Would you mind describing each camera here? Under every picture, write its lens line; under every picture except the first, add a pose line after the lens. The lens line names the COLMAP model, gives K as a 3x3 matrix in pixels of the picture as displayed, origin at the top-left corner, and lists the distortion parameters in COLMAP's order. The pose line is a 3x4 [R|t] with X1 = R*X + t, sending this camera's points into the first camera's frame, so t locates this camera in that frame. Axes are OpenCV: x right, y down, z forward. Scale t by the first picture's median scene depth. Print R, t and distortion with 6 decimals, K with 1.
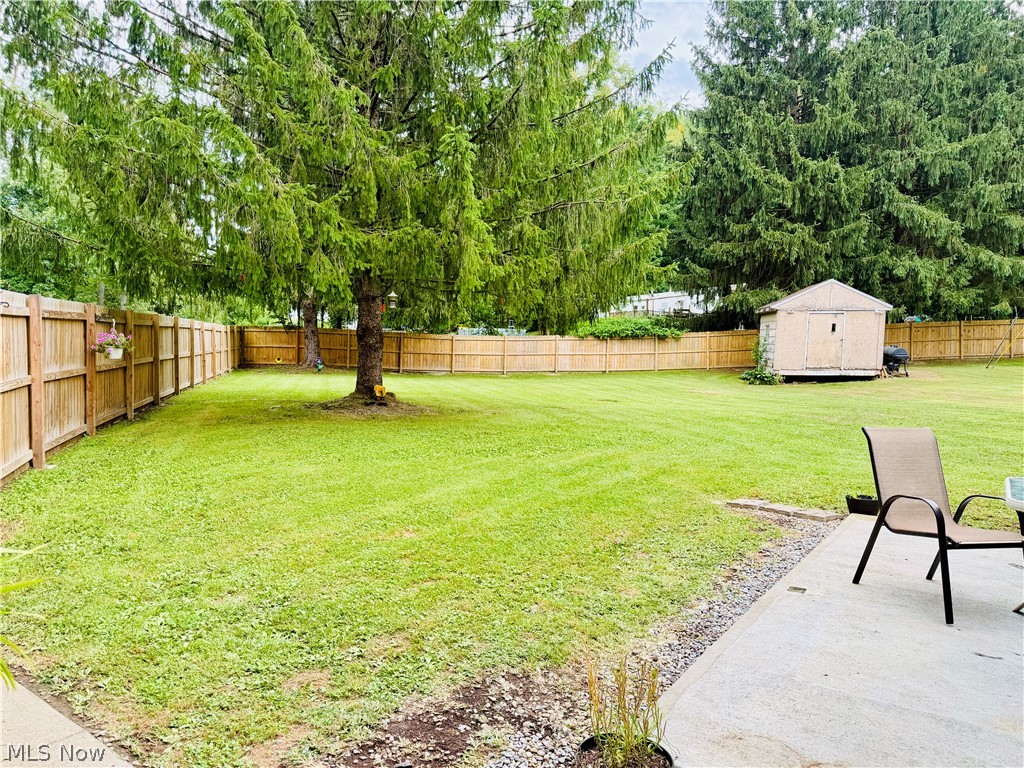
lens RADIAL K [[723.0, 0, 511.5], [0, 723.0, 384.4], [0, 0, 1]] dist [0.050869, -0.066092]
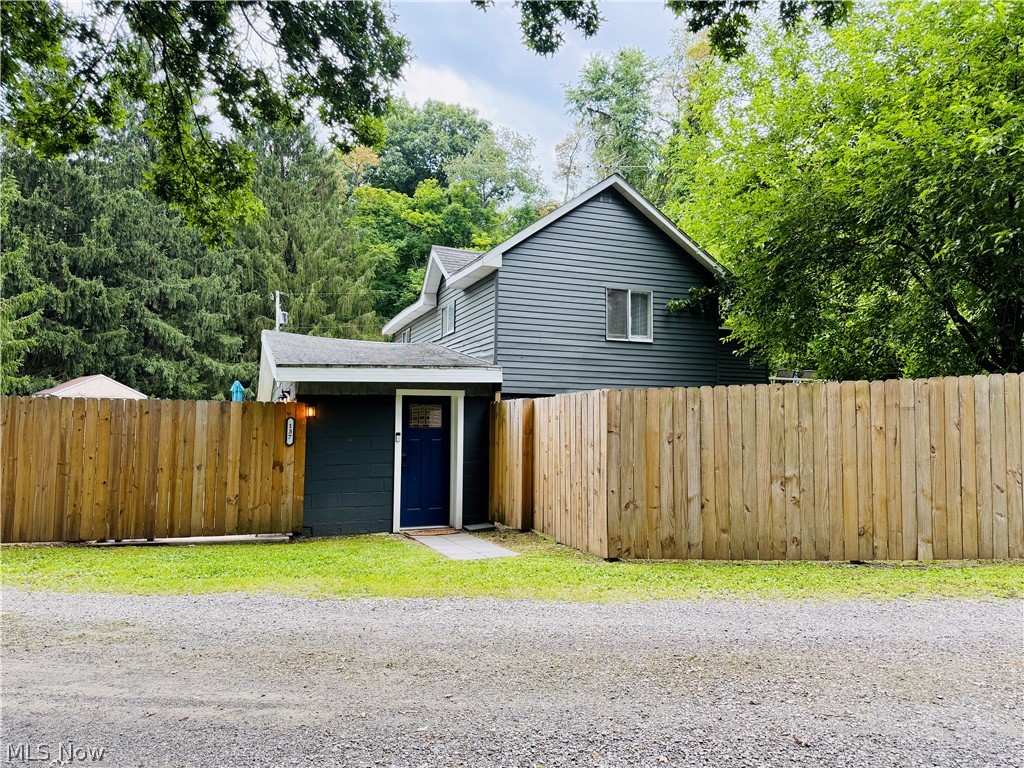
lens RADIAL K [[723.0, 0, 506.4], [0, 723.0, 383.2], [0, 0, 1]] dist [0.050869, -0.066092]
pose [[0.574153, 0.029277, 0.818225, -0.191199], [0.053063, 0.995929, -0.072870, 0.004918], [-0.817027, 0.085256, 0.570262, -0.304784]]
